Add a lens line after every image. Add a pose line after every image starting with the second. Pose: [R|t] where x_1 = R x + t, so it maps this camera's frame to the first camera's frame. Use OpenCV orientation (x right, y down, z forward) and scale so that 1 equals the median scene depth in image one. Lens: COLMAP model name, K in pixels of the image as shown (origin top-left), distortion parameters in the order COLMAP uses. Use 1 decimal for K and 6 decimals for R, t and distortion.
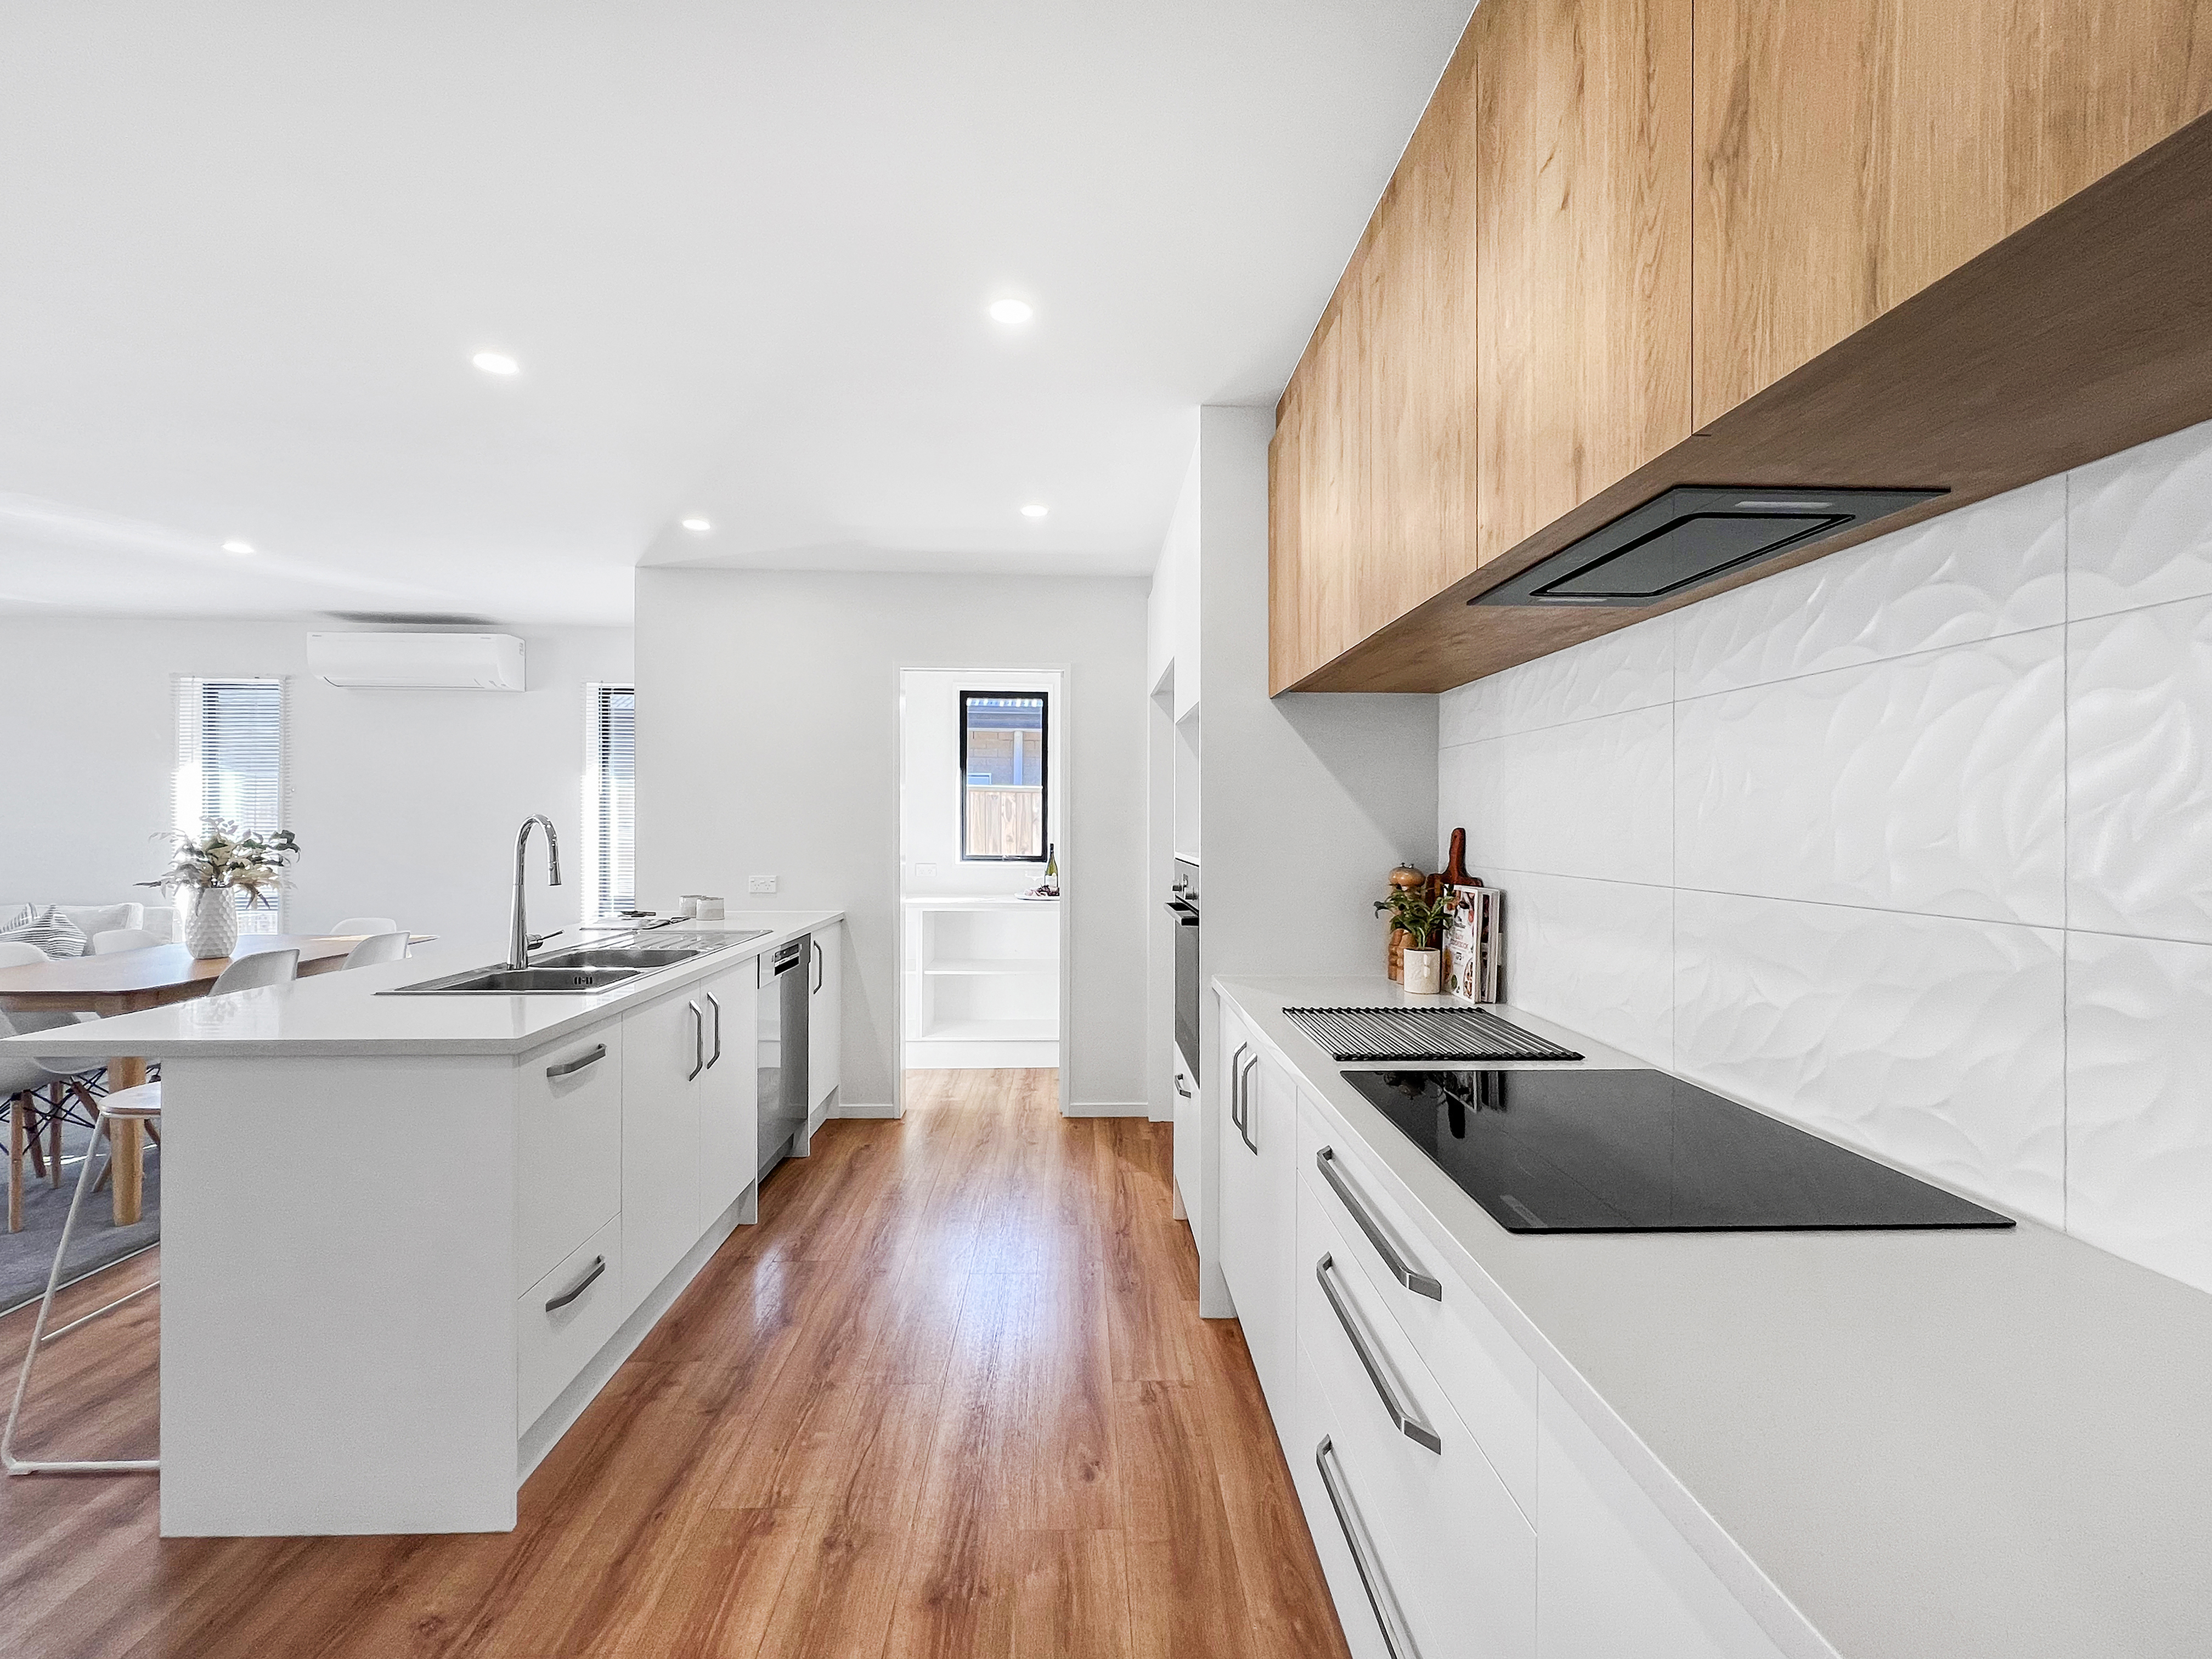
lens RADIAL K [[972.9, 0, 1106.0], [0, 972.9, 829.5], [0, 0, 1]] dist [-0.001594, -0.000466]
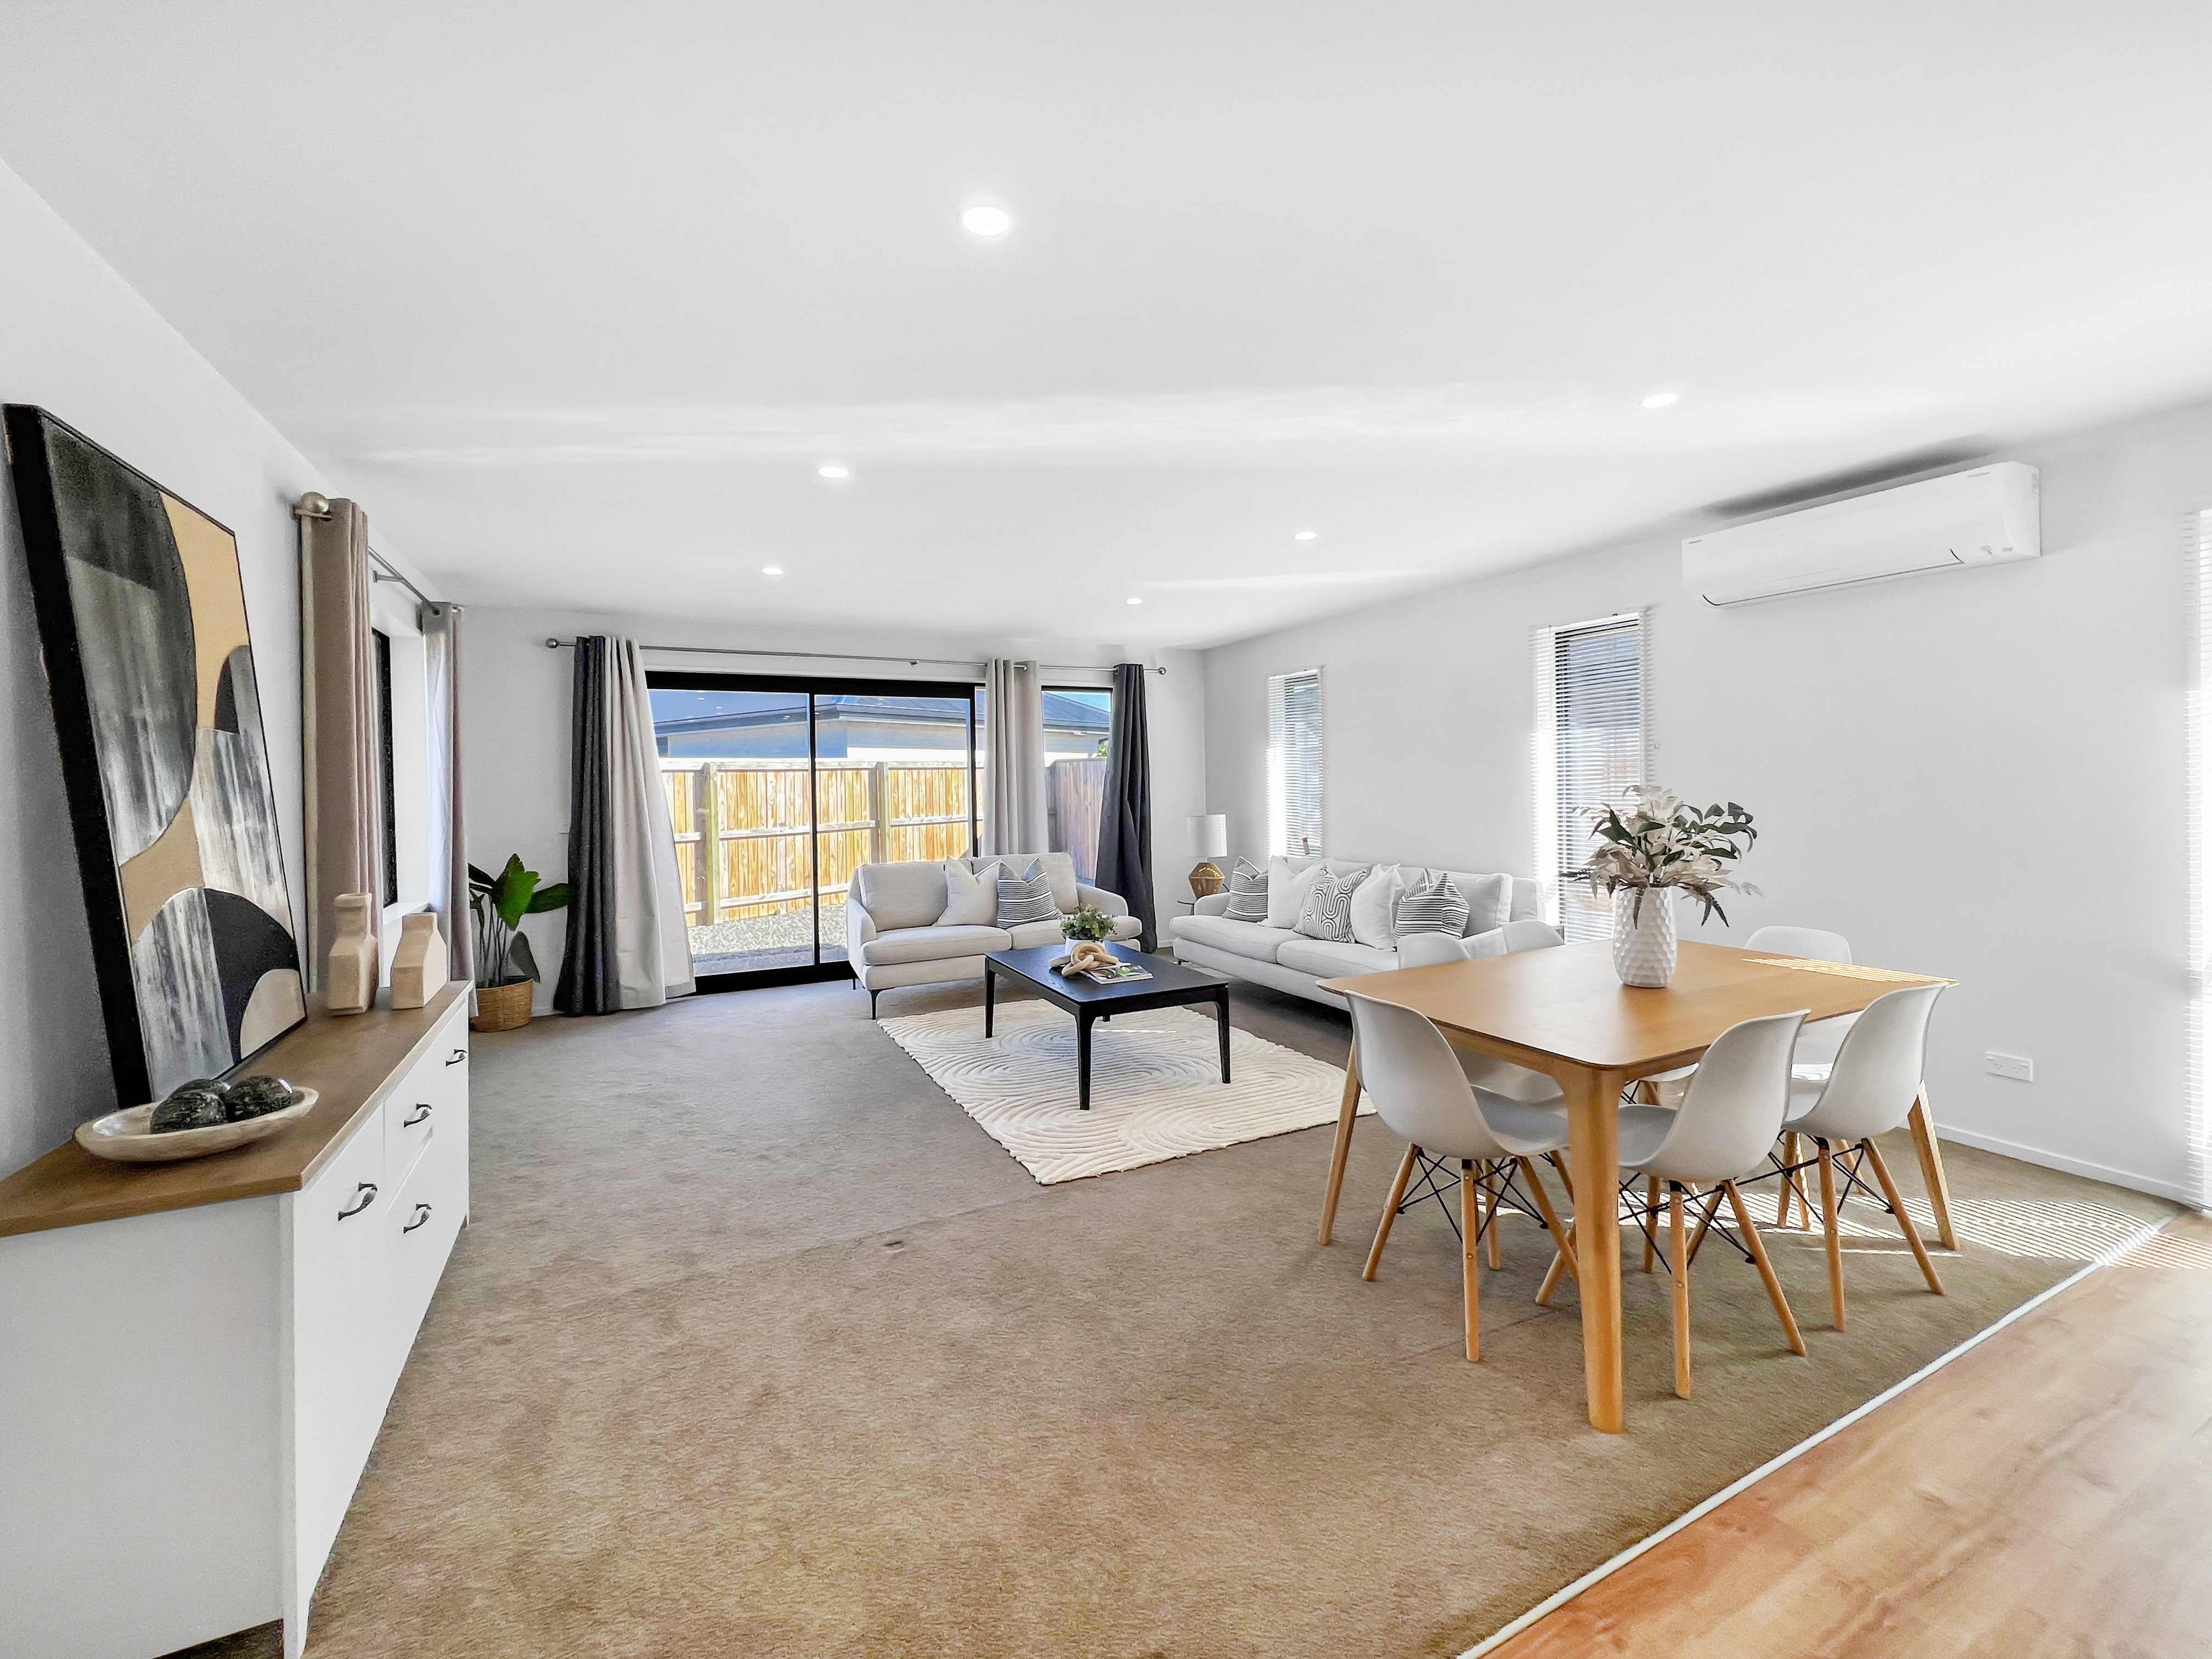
lens RADIAL K [[903.8, 0, 1099.4], [0, 903.8, 787.5], [0, 0, 1]] dist [-0.000001, -0.000021]
pose [[0.418837, -0.005505, -0.908045, -0.402652], [0.015232, 0.999884, 0.000964, -0.015176], [0.907934, -0.014236, 0.418872, 0.302168]]
